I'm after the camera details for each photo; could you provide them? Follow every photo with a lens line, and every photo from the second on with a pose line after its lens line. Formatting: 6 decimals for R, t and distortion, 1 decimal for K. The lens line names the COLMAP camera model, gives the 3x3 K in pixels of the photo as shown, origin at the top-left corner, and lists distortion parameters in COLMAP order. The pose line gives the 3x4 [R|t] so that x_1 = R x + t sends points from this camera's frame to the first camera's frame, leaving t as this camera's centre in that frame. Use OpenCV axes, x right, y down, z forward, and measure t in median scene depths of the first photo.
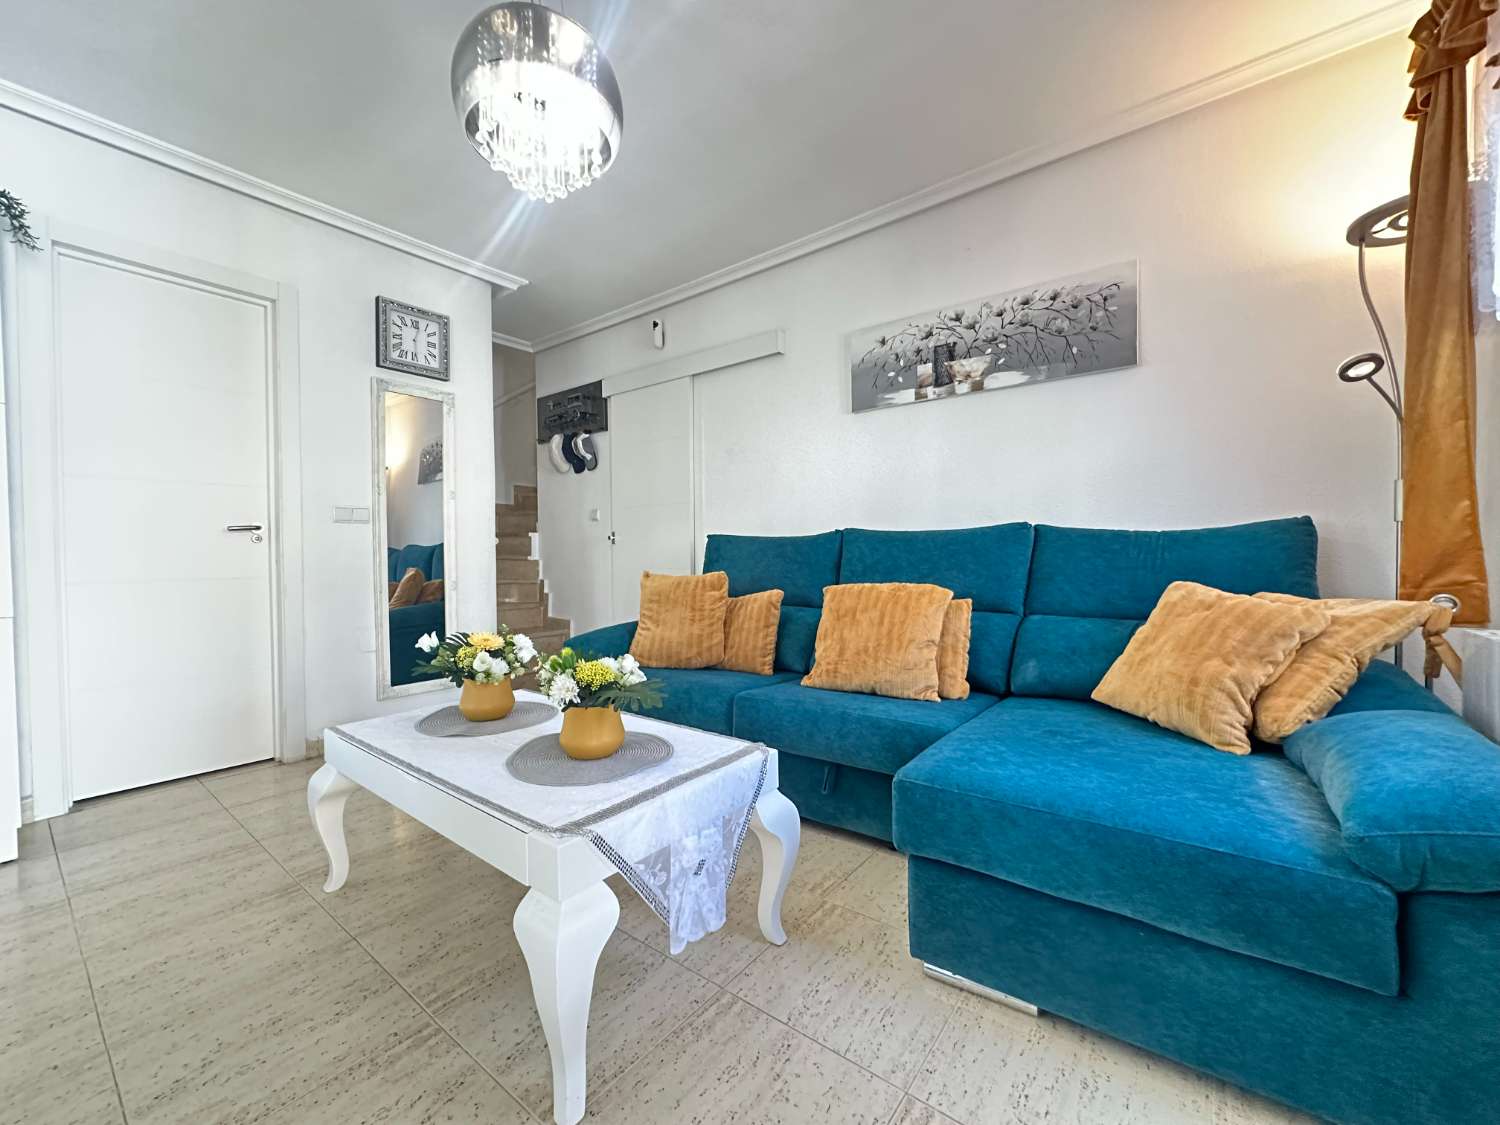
lens RADIAL K [[599.8, 0, 749.8], [0, 599.8, 559.8], [0, 0, 1]] dist [-0.004747, 0.000907]
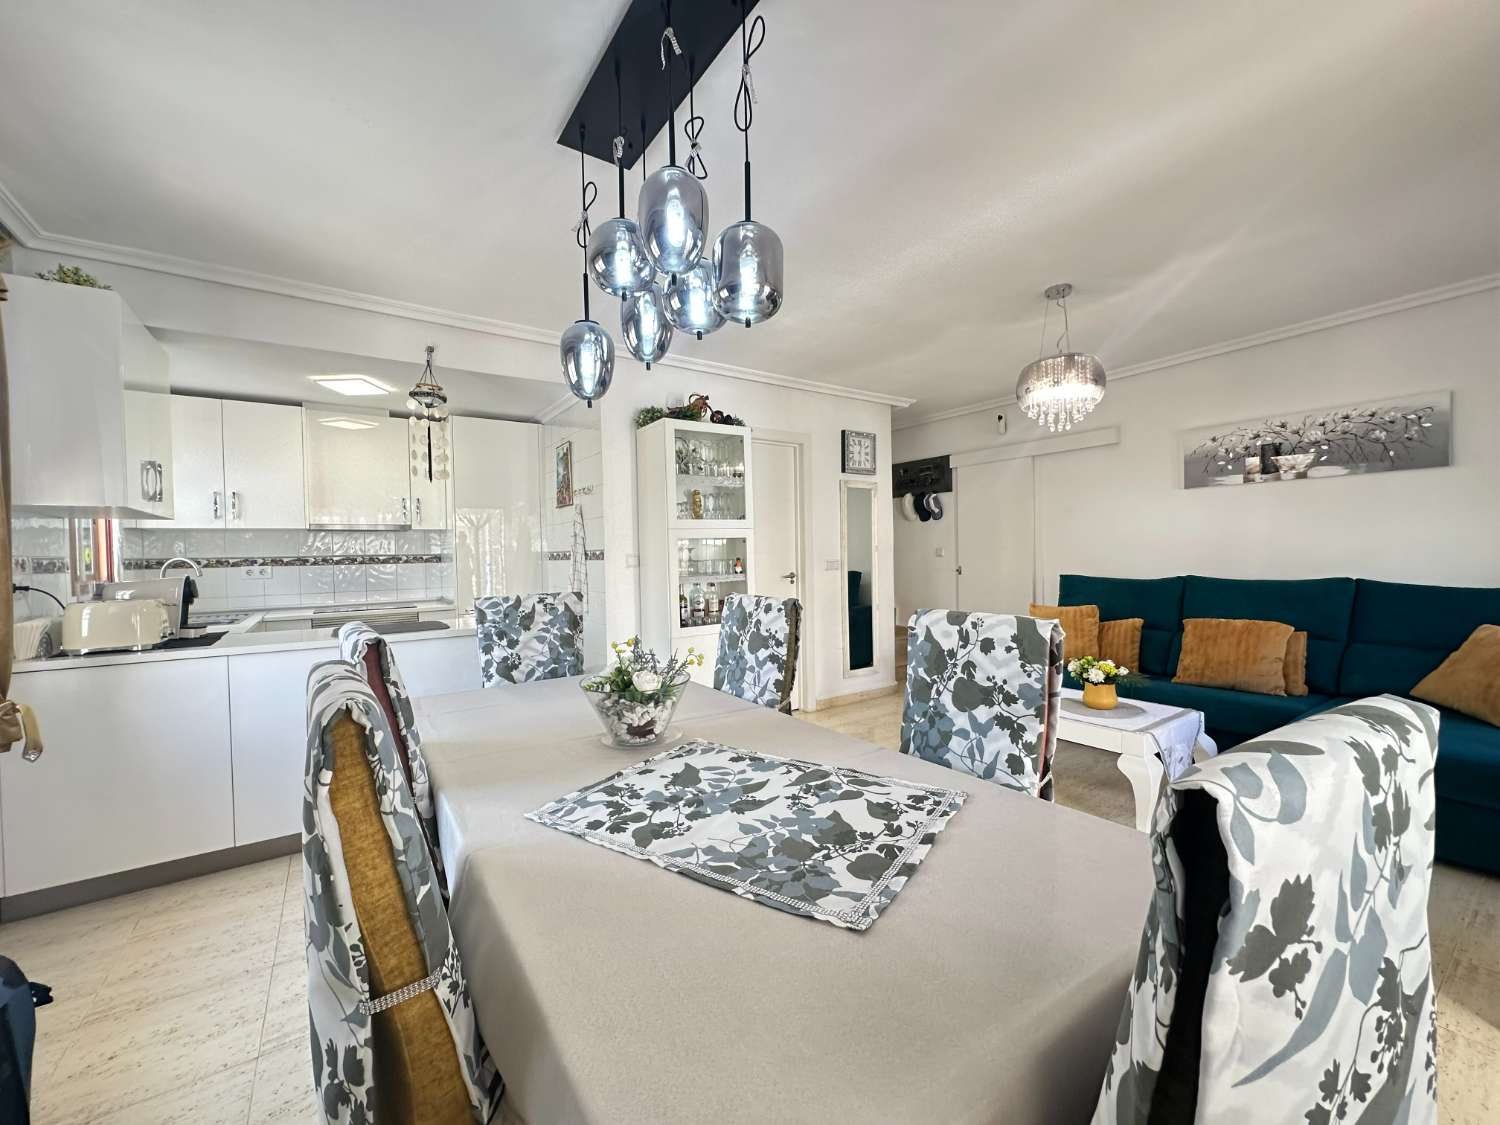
lens RADIAL K [[599.8, 0, 751.7], [0, 599.8, 562.1], [0, 0, 1]] dist [-0.004747, 0.000907]
pose [[0.952724, -0.005020, -0.303796, -0.422805], [0.007471, 0.999948, 0.006908, -0.109402], [0.303746, -0.008851, 0.952712, -0.723462]]
